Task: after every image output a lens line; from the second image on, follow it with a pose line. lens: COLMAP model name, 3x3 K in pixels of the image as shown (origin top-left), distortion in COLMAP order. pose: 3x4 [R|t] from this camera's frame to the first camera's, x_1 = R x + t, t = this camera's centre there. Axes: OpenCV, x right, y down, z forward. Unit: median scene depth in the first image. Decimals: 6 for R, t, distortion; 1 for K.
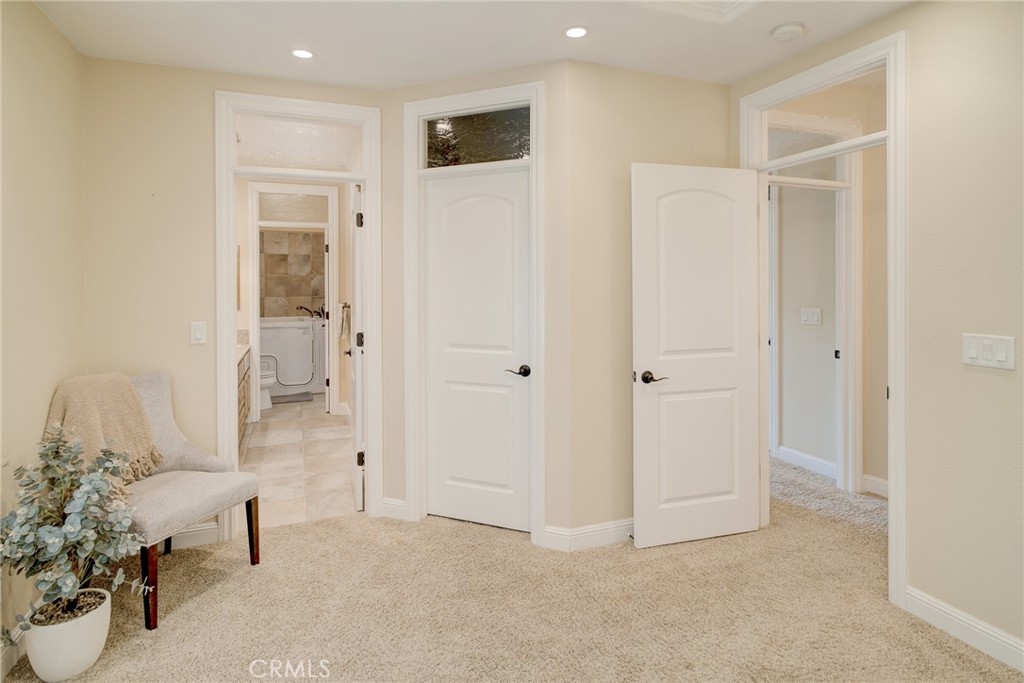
lens RADIAL K [[566.3, 0, 508.5], [0, 566.3, 281.7], [0, 0, 1]] dist [-0.000233, 0.001767]
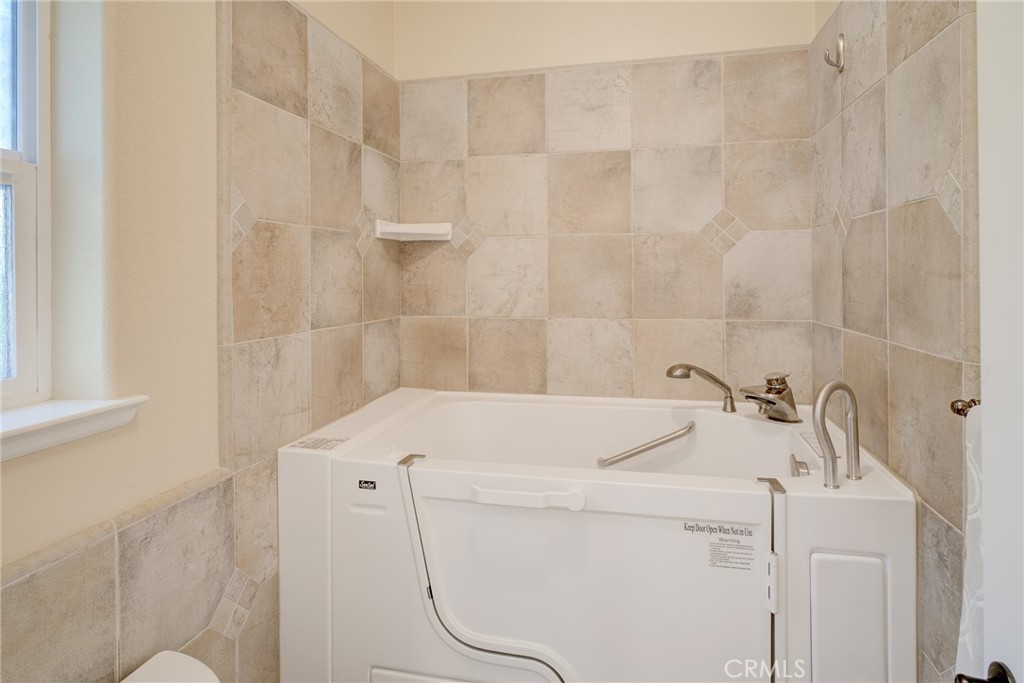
lens RADIAL K [[566.3, 0, 508.5], [0, 566.3, 281.7], [0, 0, 1]] dist [-0.000233, 0.001767]
pose [[0.822835, 0.003517, -0.568270, -0.291746], [0.004176, 0.999916, 0.012235, 0.007012], [0.568265, -0.012440, 0.822751, 0.762030]]
